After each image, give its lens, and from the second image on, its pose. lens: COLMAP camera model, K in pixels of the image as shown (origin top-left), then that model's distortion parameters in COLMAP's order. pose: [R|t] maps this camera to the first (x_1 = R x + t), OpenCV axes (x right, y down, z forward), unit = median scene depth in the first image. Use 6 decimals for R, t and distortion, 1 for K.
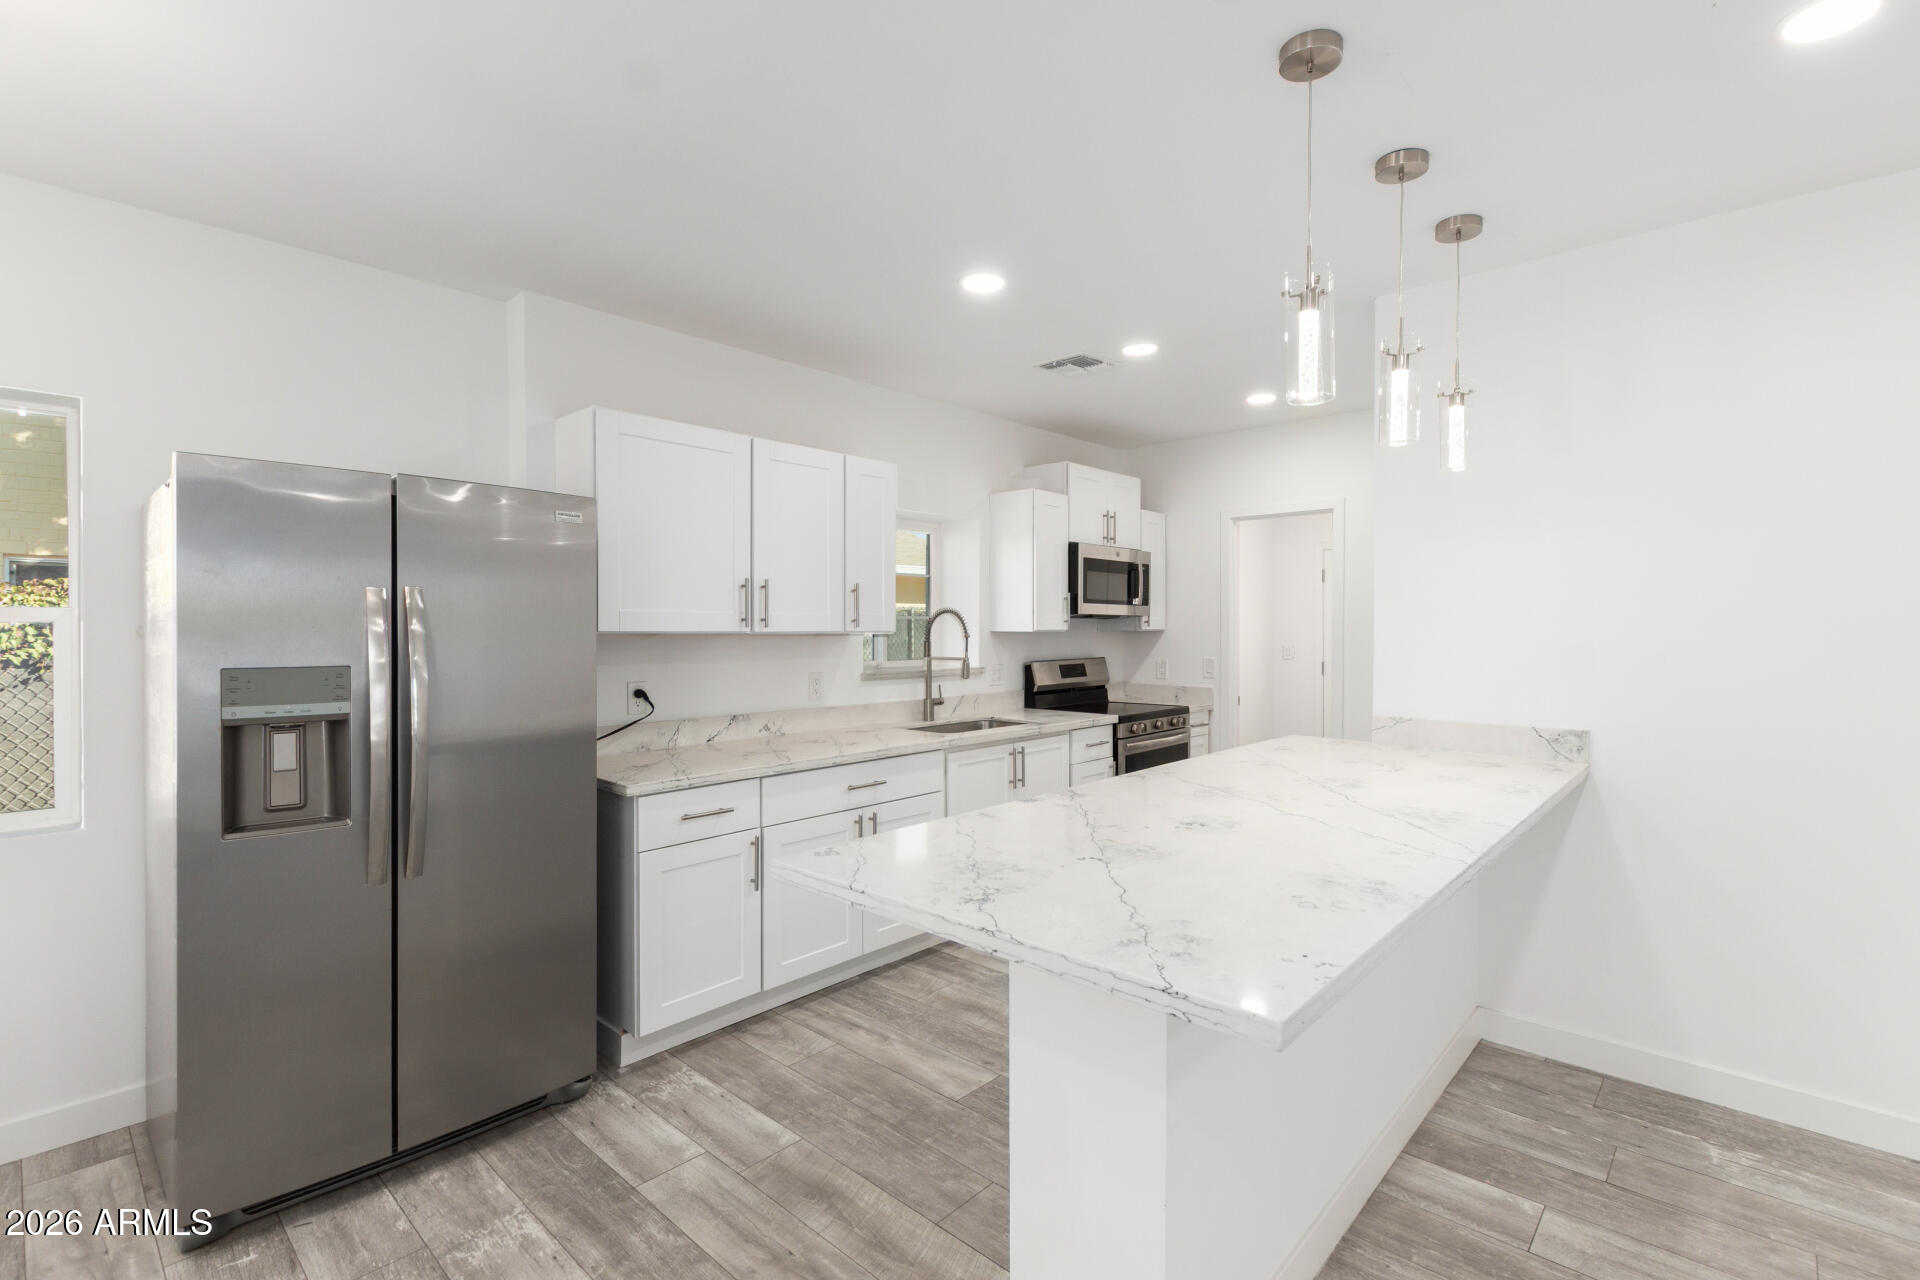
lens RADIAL K [[876.4, 0, 965.8], [0, 876.4, 640.0], [0, 0, 1]] dist [0.007655, -0.004035]
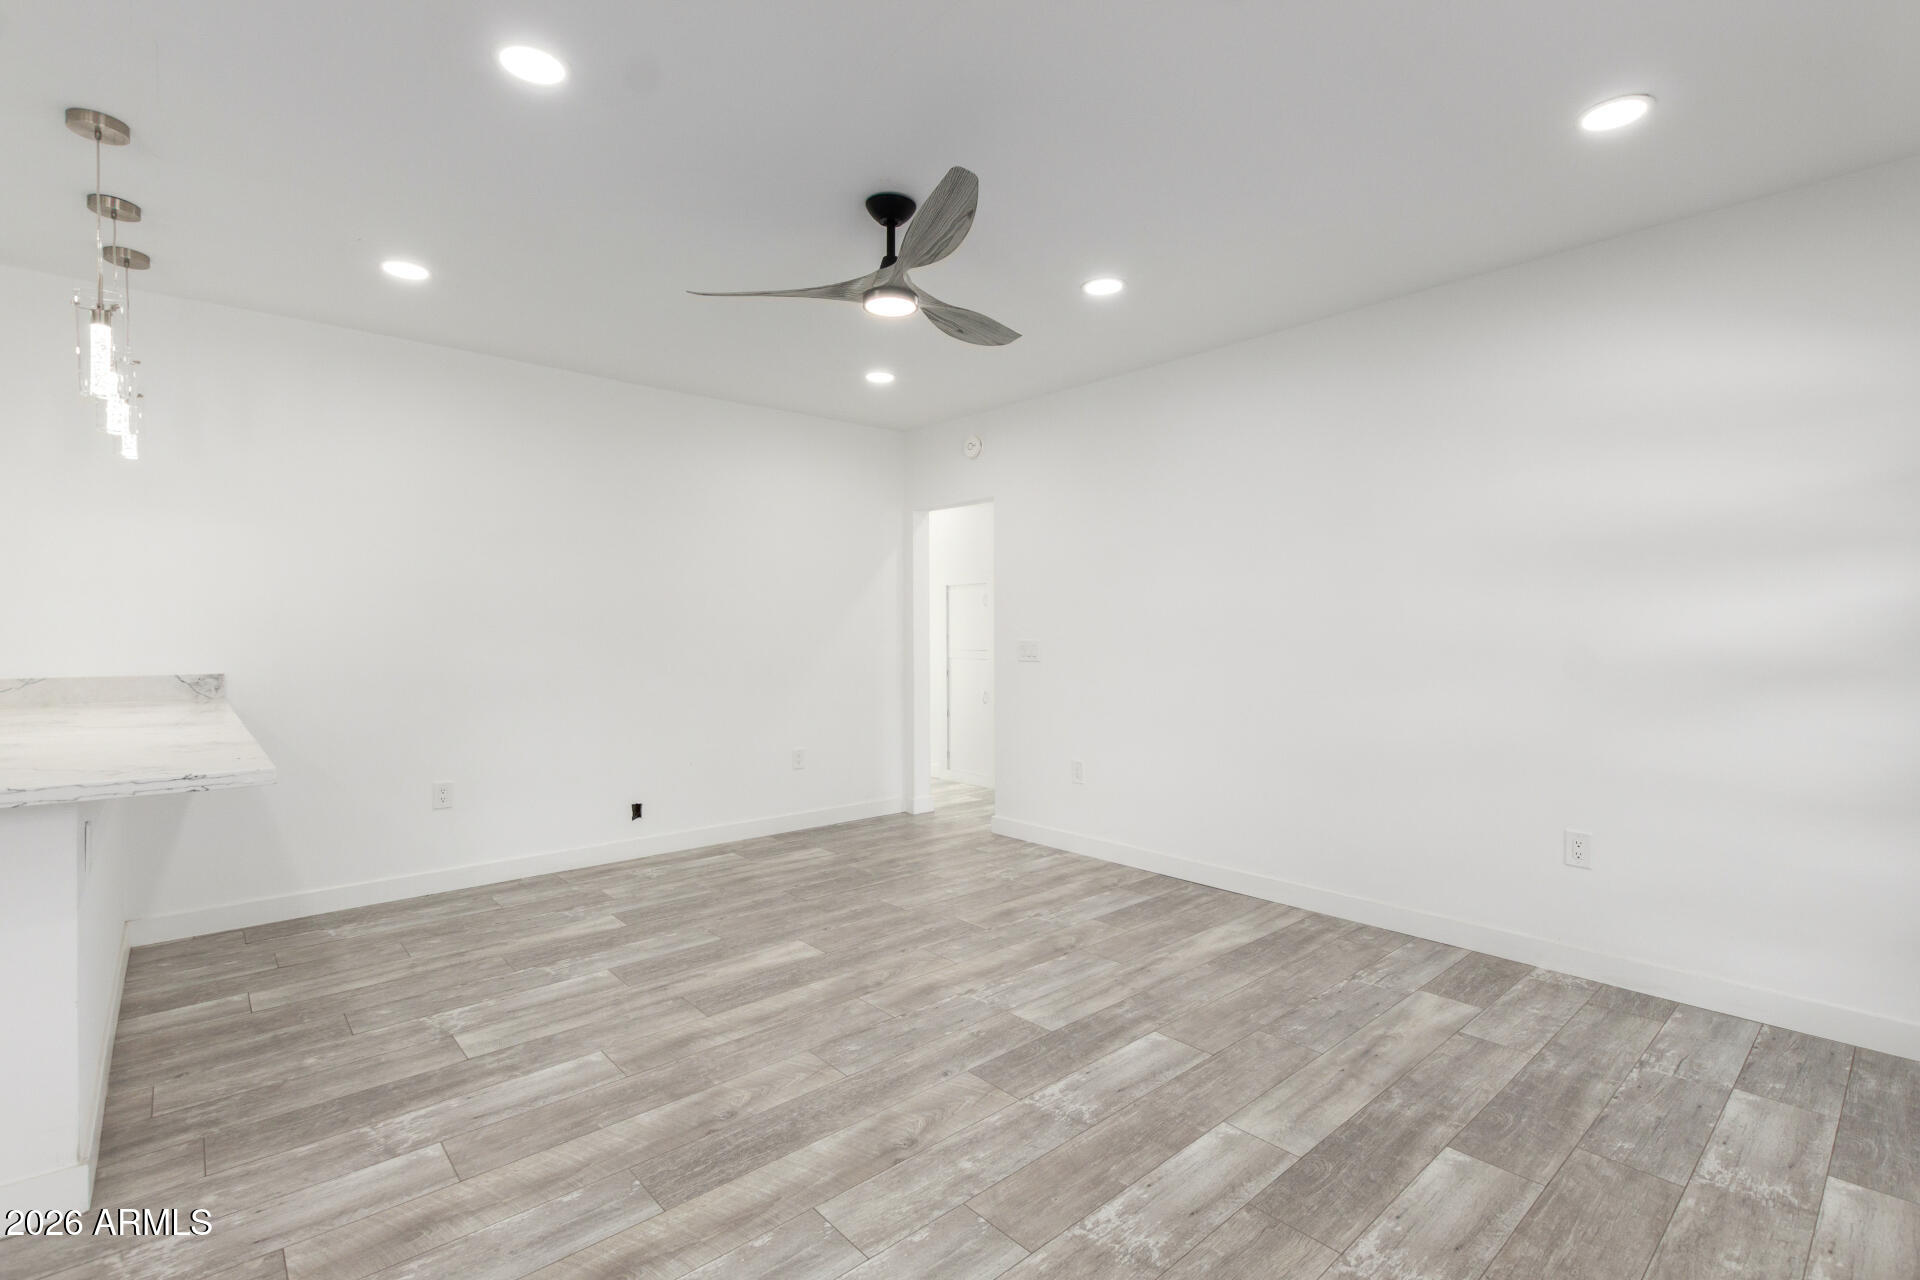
lens RADIAL K [[876.4, 0, 969.3], [0, 876.4, 632.0], [0, 0, 1]] dist [0.007655, -0.004035]
pose [[0.100687, -0.004889, 0.994906, -0.440491], [0.018545, 0.999823, 0.003036, 0.052336], [-0.994745, 0.018145, 0.100760, -0.219077]]
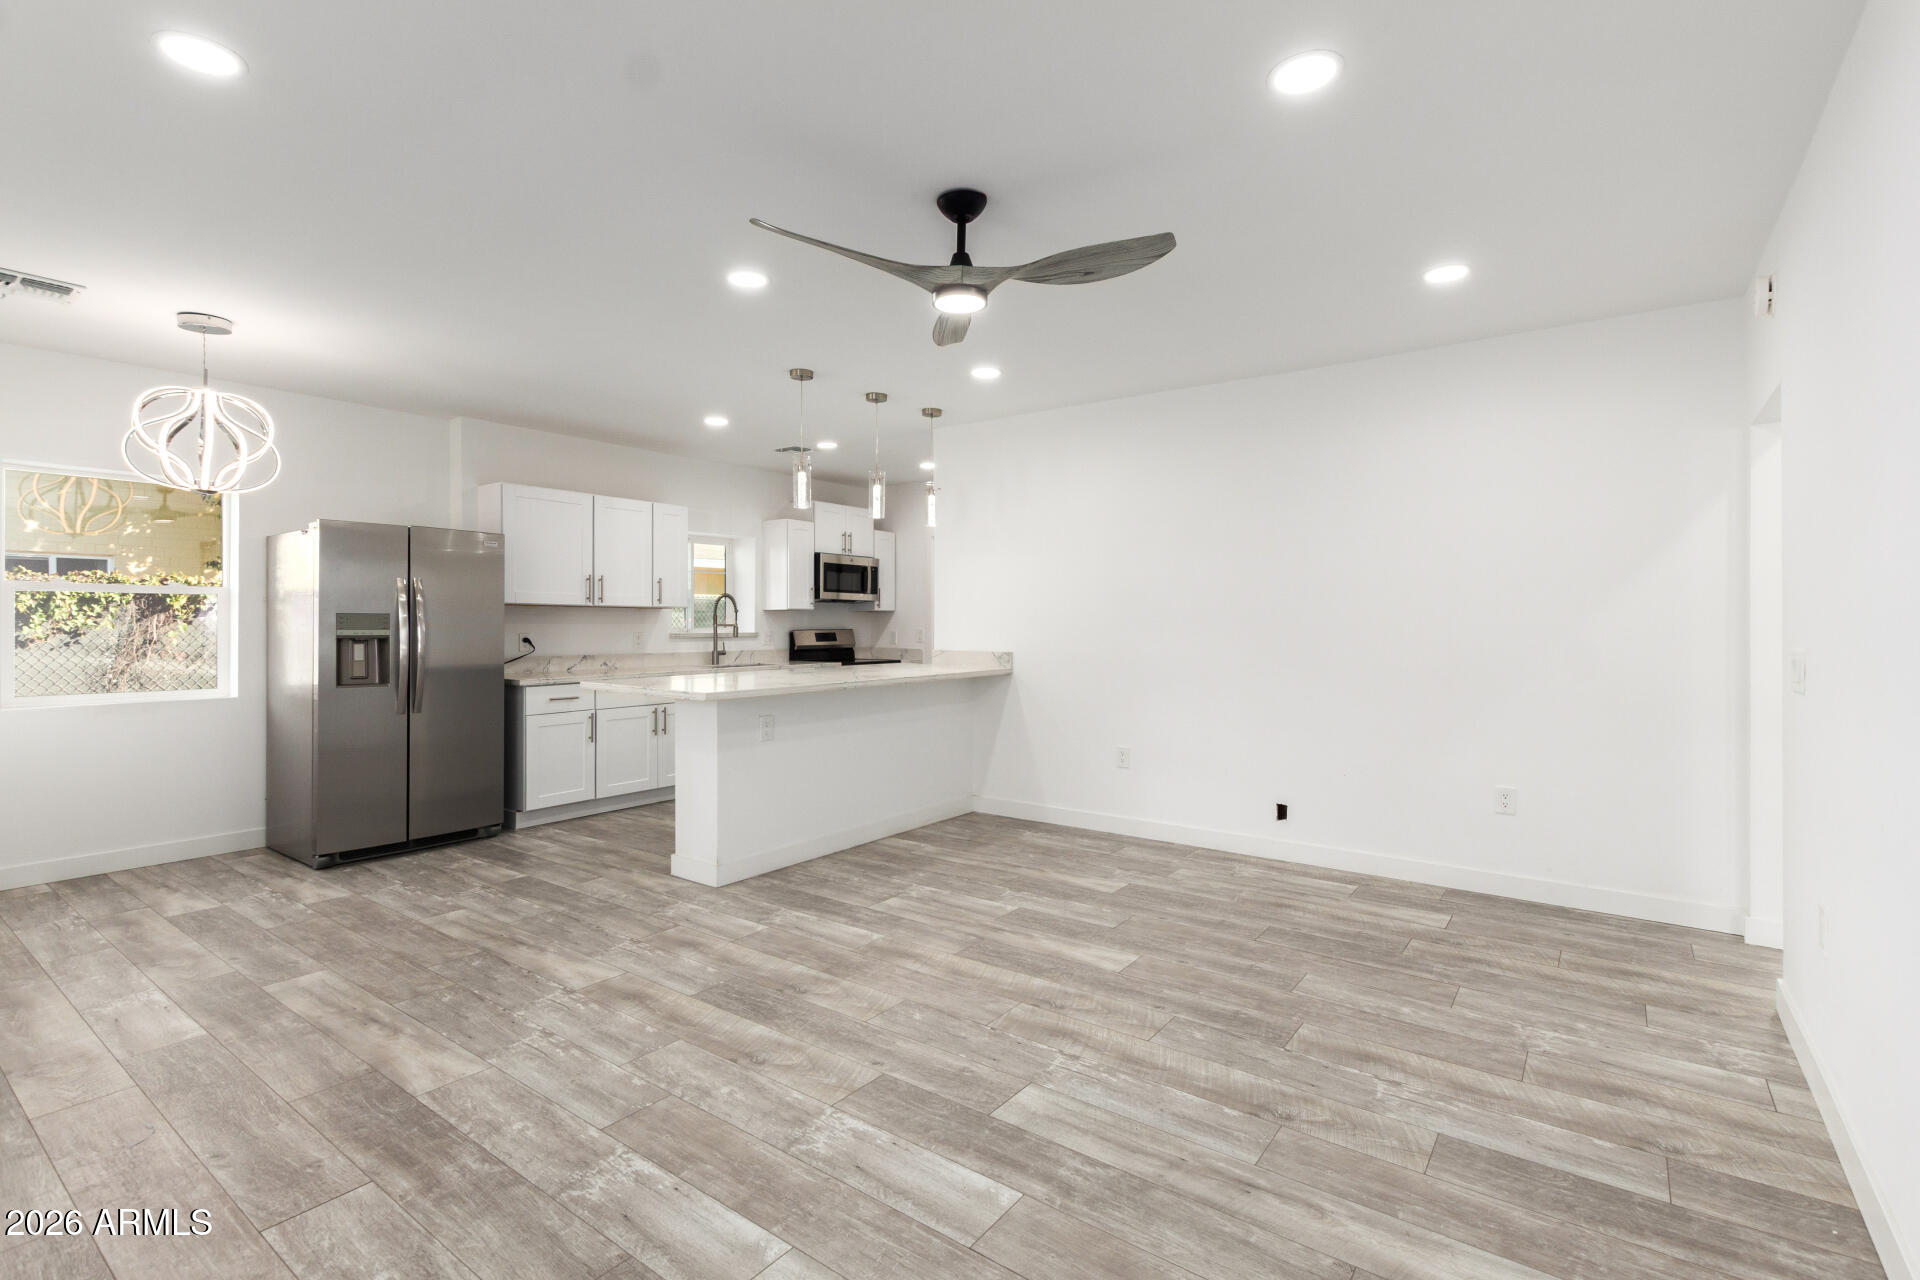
lens RADIAL K [[876.4, 0, 958.4], [0, 876.4, 629.8], [0, 0, 1]] dist [0.007655, -0.004035]
pose [[0.994450, 0.000885, 0.105210, 0.335193], [-0.000079, 0.999971, -0.007663, 0.060046], [-0.105214, 0.007612, 0.994420, -0.926971]]
